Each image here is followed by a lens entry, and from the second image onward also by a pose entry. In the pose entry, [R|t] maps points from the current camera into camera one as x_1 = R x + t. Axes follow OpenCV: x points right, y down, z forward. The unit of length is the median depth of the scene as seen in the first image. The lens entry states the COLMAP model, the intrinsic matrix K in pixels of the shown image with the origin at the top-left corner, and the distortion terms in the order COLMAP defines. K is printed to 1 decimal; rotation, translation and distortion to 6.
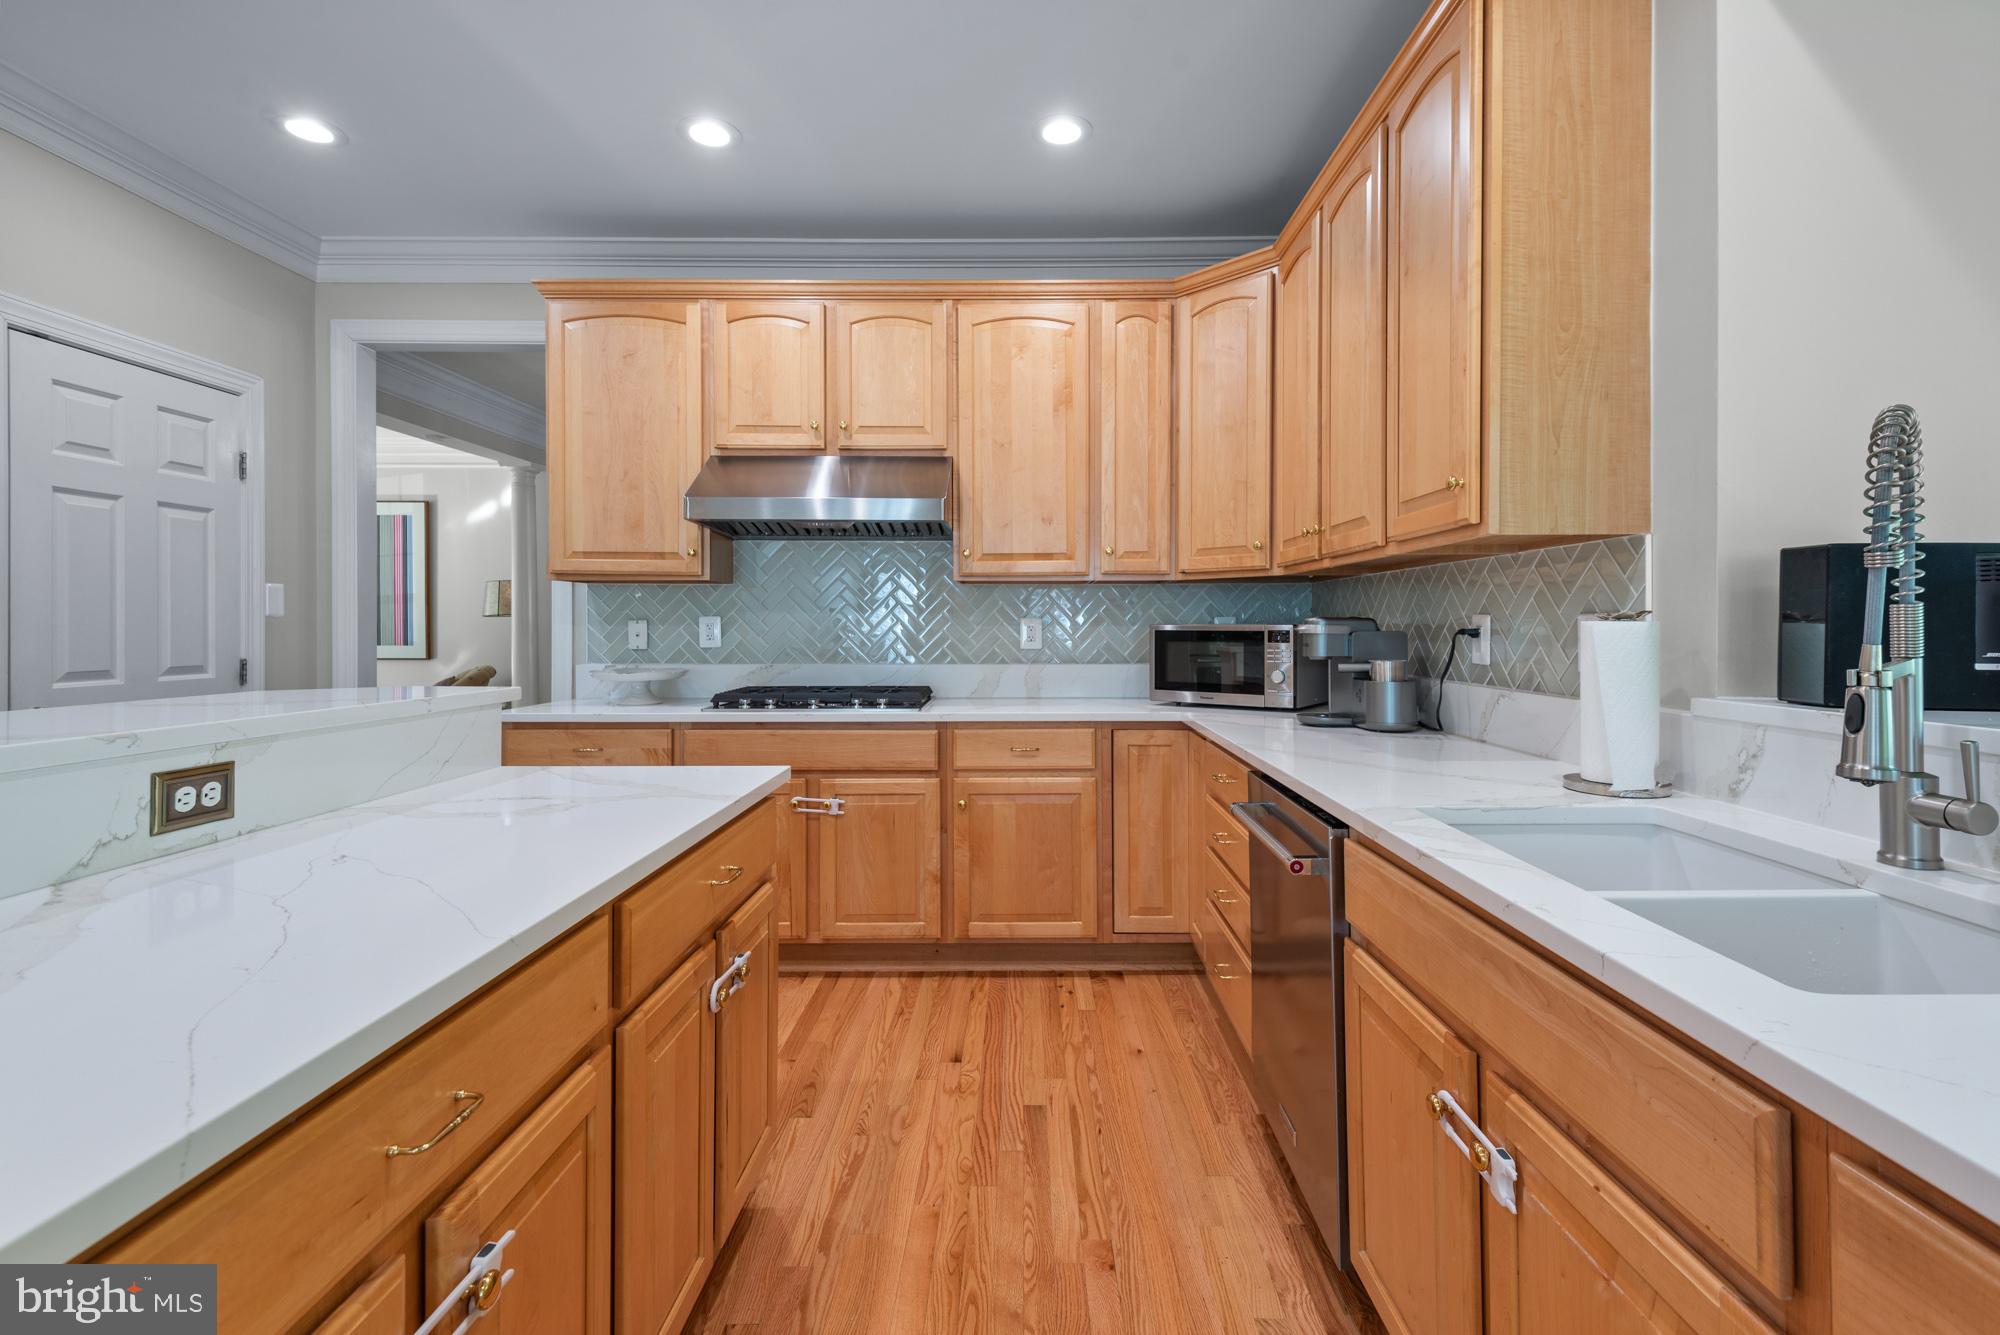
lens RADIAL K [[908.3, 0, 1029.3], [0, 908.3, 636.7], [0, 0, 1]] dist [0.011789, -0.000918]
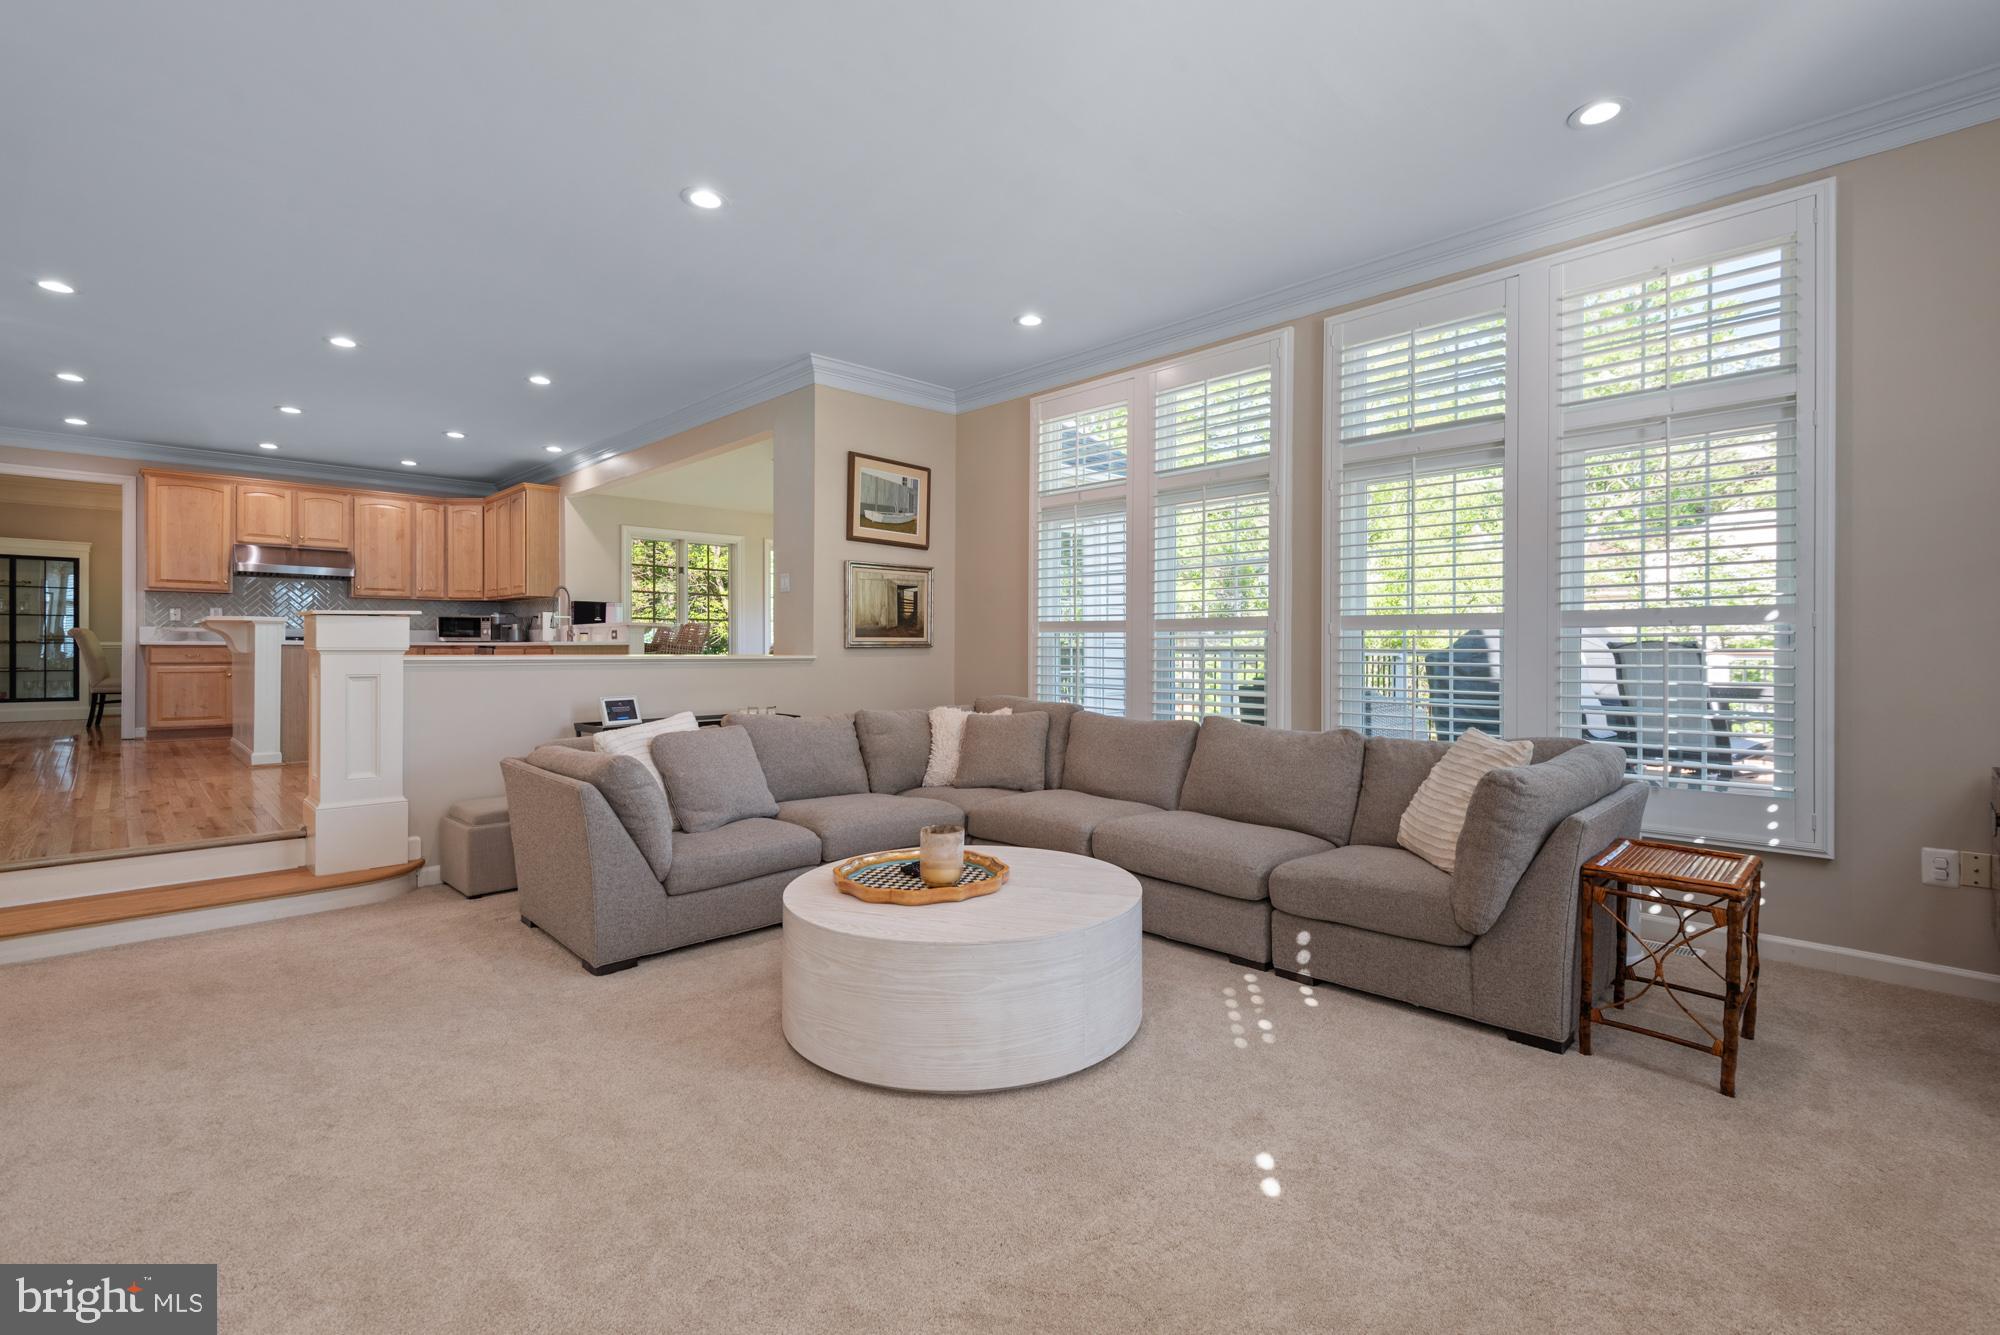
lens RADIAL K [[908.3, 0, 1018.0], [0, 908.3, 652.2], [0, 0, 1]] dist [0.011789, -0.000918]
pose [[0.714762, -0.000506, 0.699367, -0.577642], [0.004094, 0.999986, -0.003462, 0.121692], [-0.699356, 0.005338, 0.714754, -2.381193]]
